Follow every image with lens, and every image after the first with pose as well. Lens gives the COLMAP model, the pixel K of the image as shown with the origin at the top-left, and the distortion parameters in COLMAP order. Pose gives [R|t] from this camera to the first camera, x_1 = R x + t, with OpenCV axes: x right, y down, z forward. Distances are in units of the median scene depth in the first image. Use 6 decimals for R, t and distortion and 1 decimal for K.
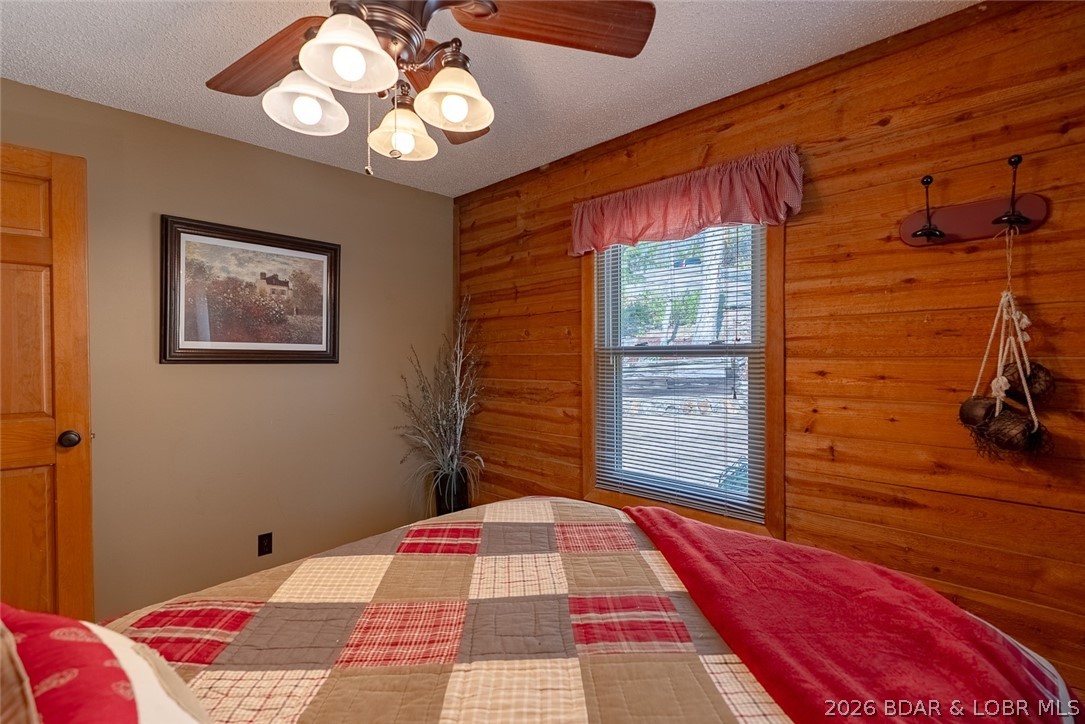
lens RADIAL K [[491.4, 0, 539.1], [0, 491.4, 359.3], [0, 0, 1]] dist [-0.006714, 0.000294]
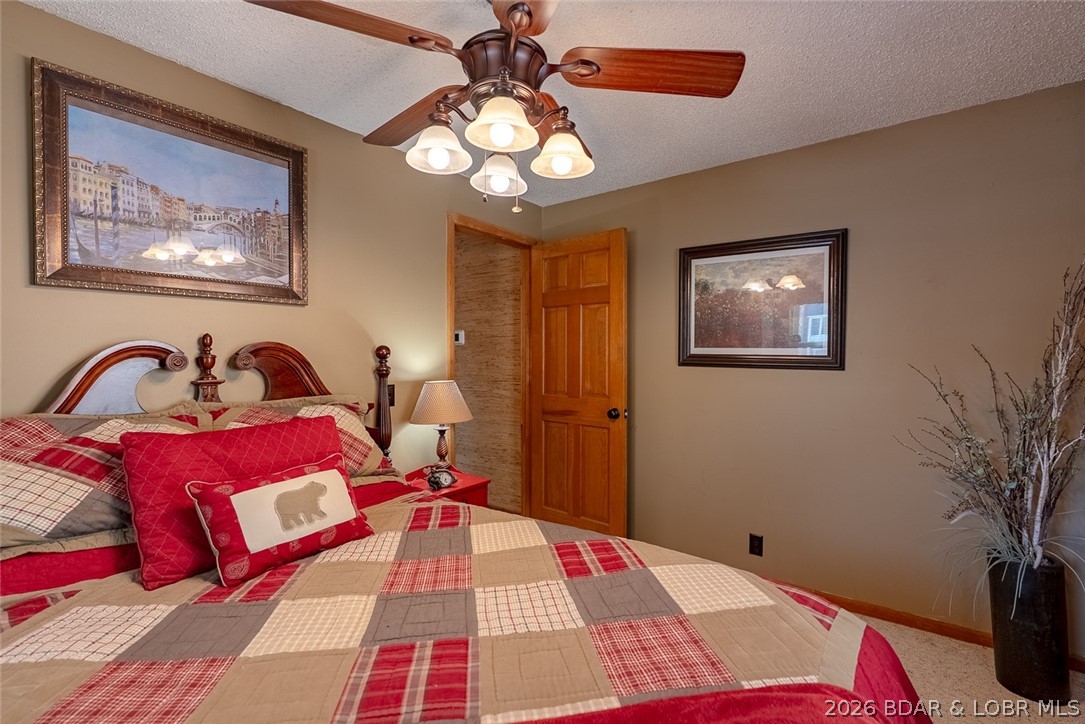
lens RADIAL K [[493.5, 0, 538.9], [0, 493.5, 358.1], [0, 0, 1]] dist [0.000098, 0.000058]
pose [[0.118017, 0.008810, -0.992972, 0.613734], [-0.011716, 0.999903, 0.007479, -0.022022], [0.992942, 0.010751, 0.118109, 0.642962]]
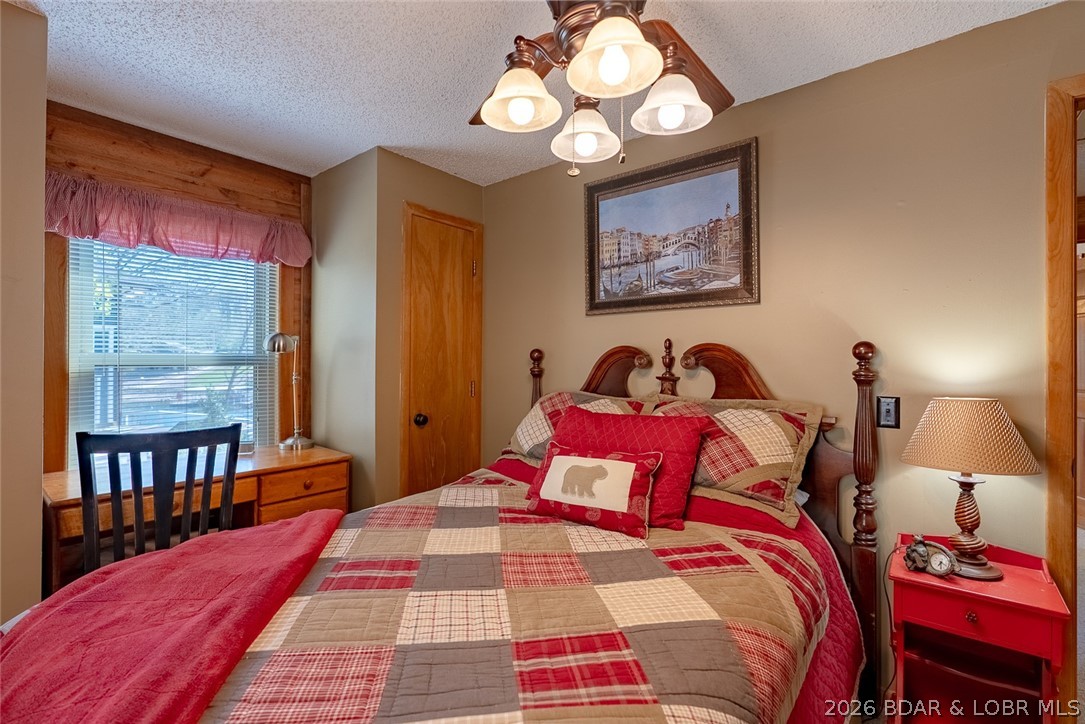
lens RADIAL K [[491.4, 0, 539.1], [0, 491.4, 359.3], [0, 0, 1]] dist [-0.006714, 0.000294]
pose [[-0.995997, 0.004526, -0.089269, -0.079926], [0.003543, 0.999931, 0.011165, -0.019429], [0.089314, 0.010804, -0.995945, 1.326786]]
